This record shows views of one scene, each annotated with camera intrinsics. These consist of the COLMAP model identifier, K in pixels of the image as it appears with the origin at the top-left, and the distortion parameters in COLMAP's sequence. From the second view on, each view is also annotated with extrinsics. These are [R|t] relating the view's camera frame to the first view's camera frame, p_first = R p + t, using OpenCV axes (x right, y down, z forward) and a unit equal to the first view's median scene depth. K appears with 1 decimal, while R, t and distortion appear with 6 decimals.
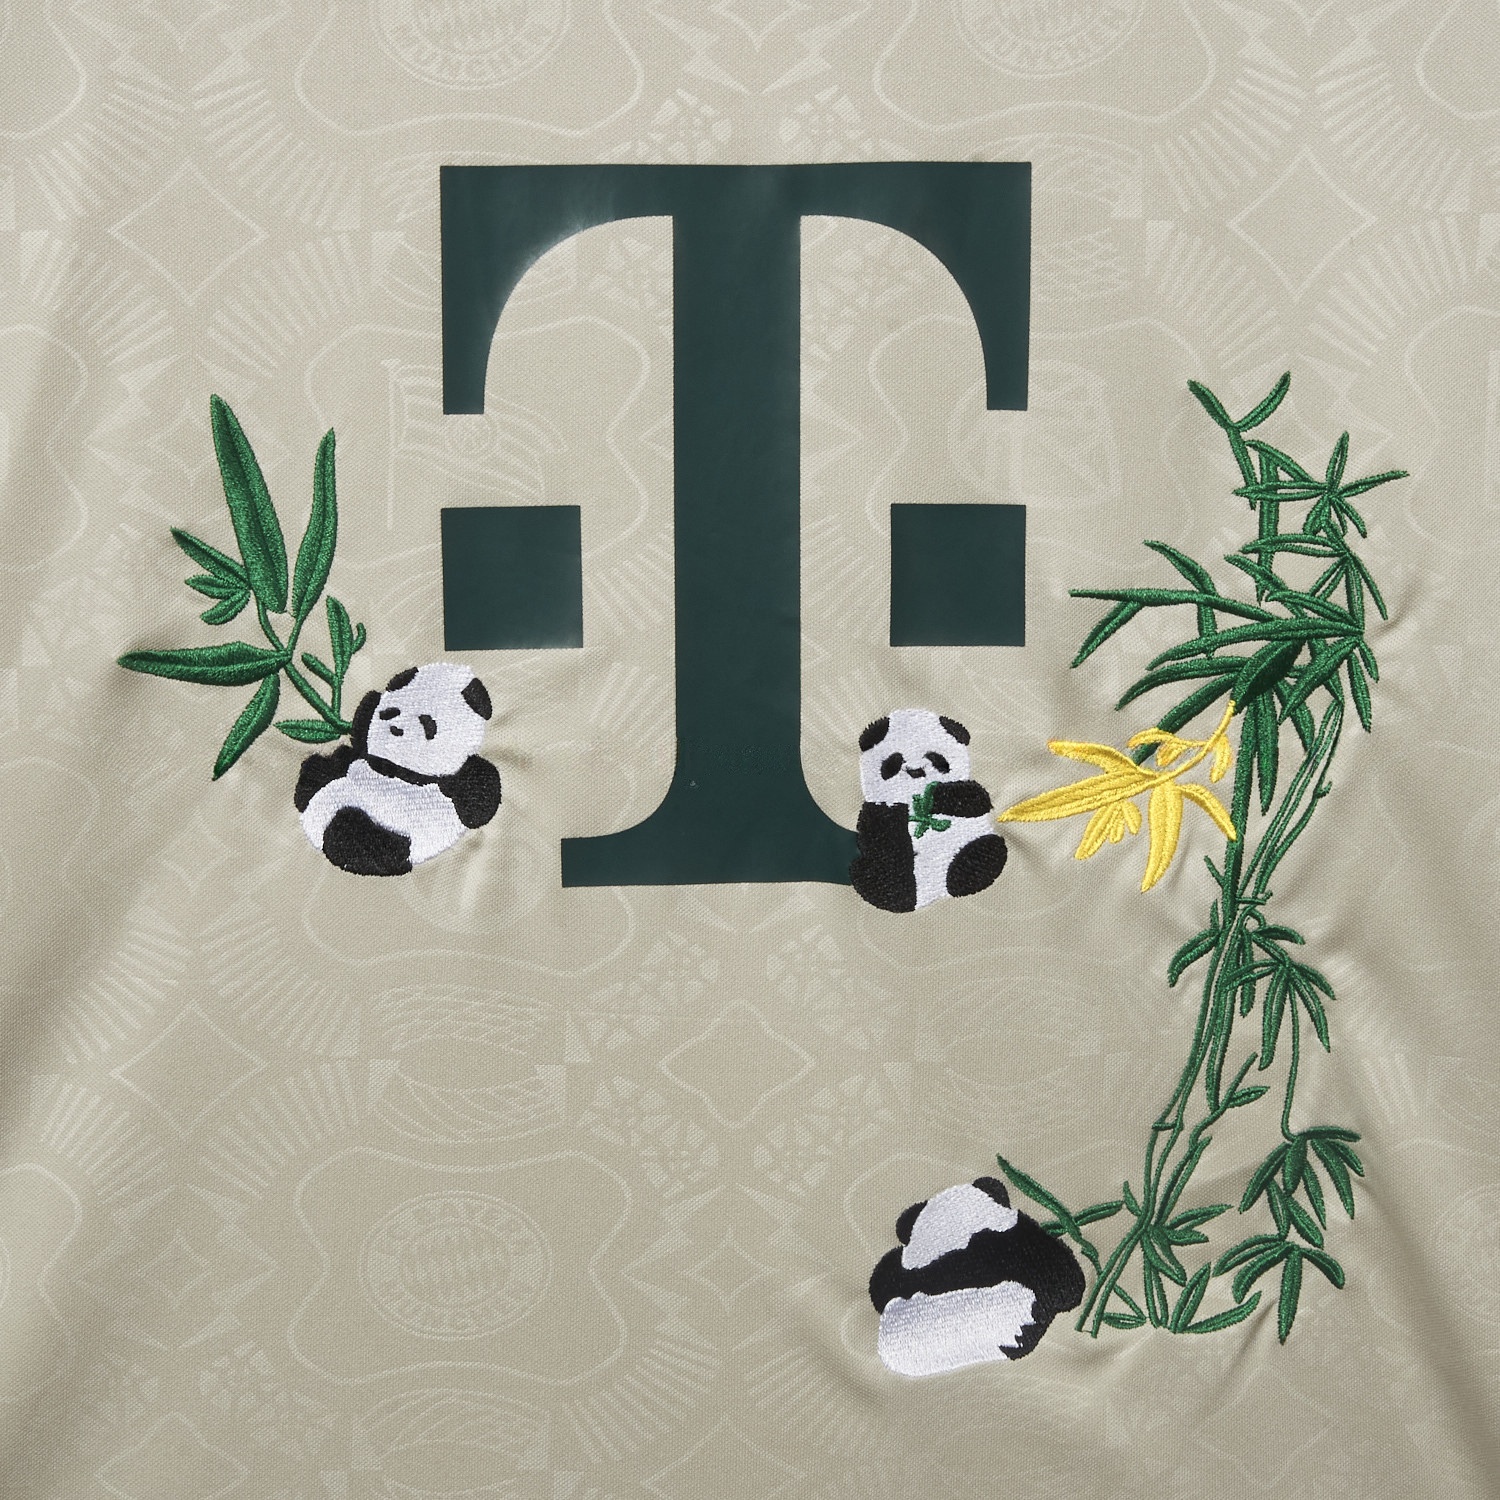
lens RADIAL K [[4123.7, 0, 749.8], [0, 4123.7, 750.0], [0, 0, 1]] dist [-0.037876, 0.000000]
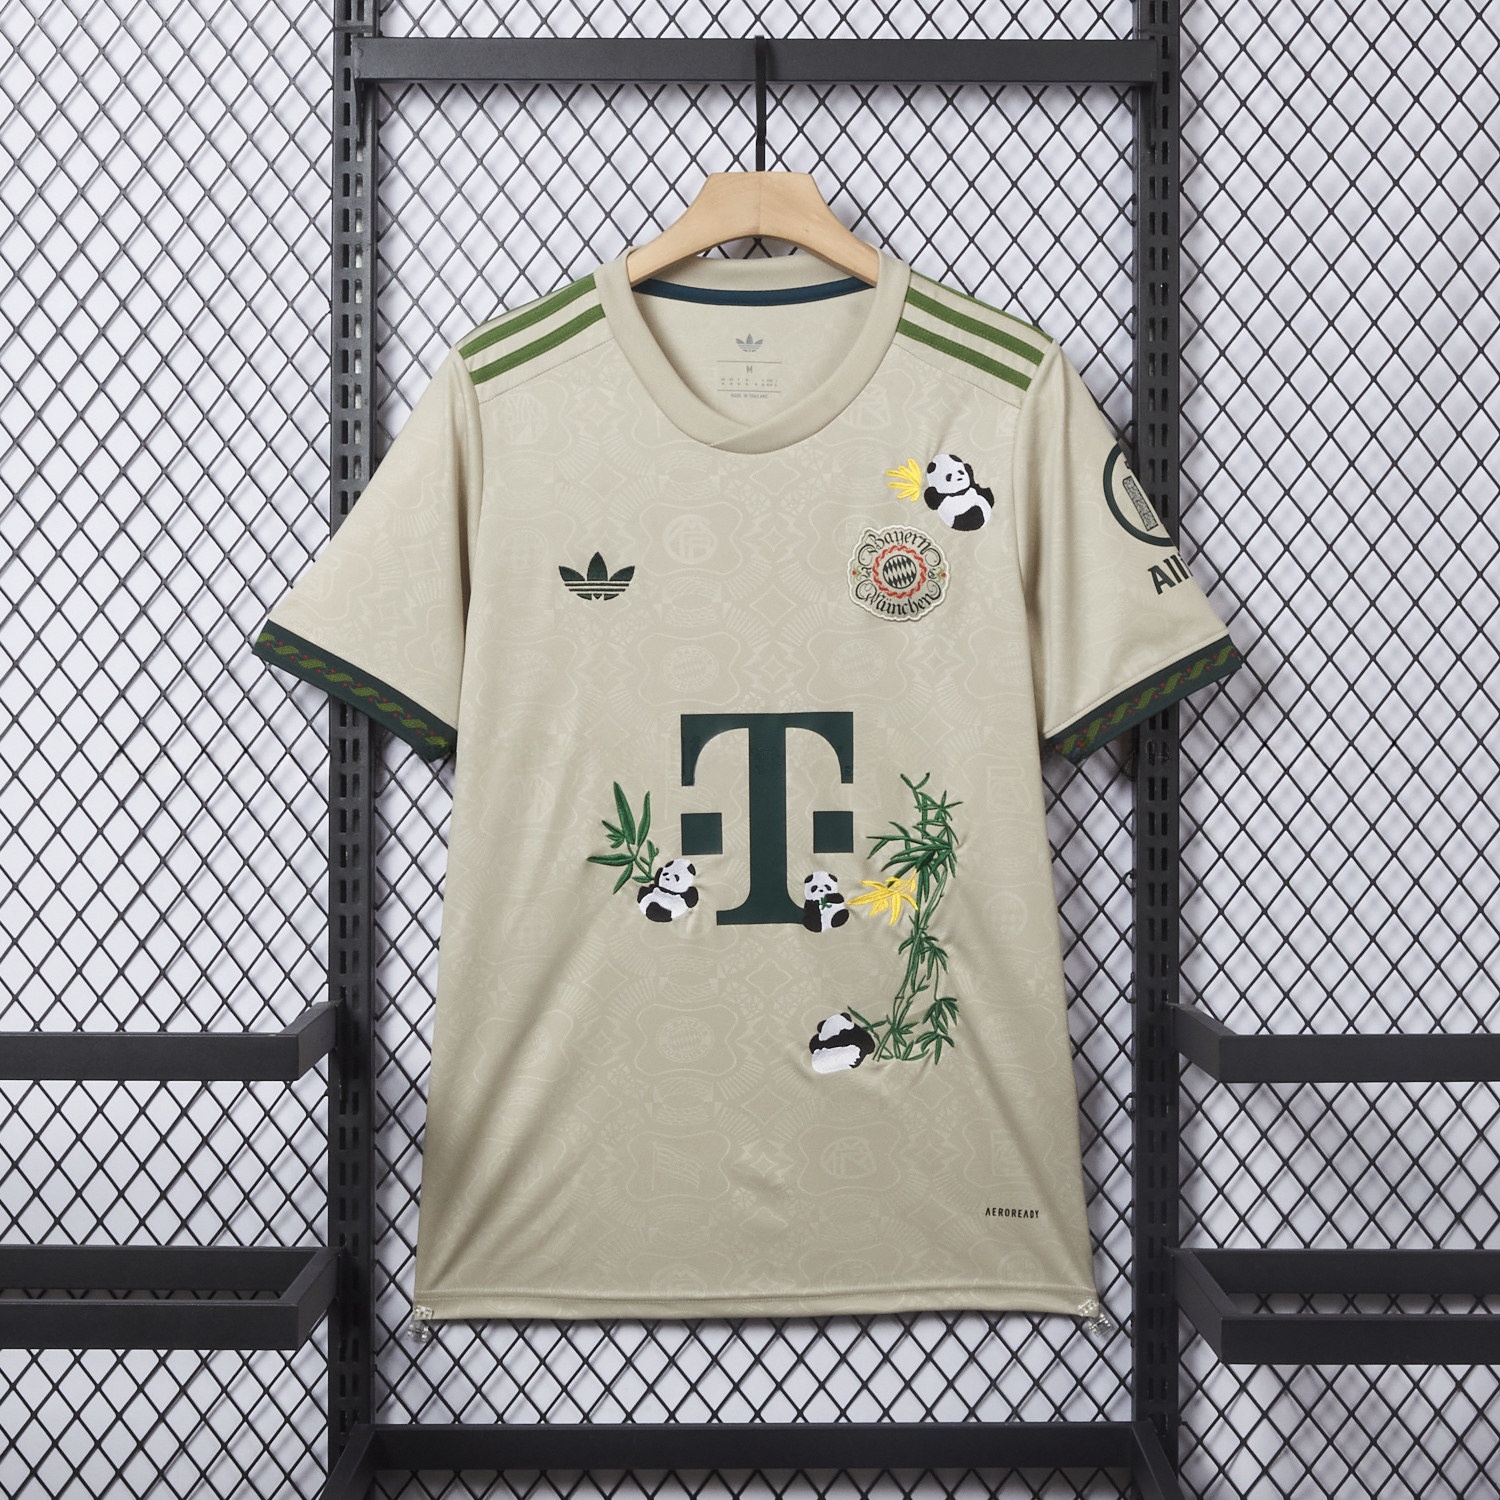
lens RADIAL K [[4123.7, 0, 752.9], [0, 4123.7, 750.5], [0, 0, 1]] dist [-0.037876, 0.000000]
pose [[0.999953, -0.006696, -0.006969, 0.008510], [0.006471, 0.999473, -0.031800, -0.002187], [0.007178, 0.031753, 0.999470, -2.373720]]
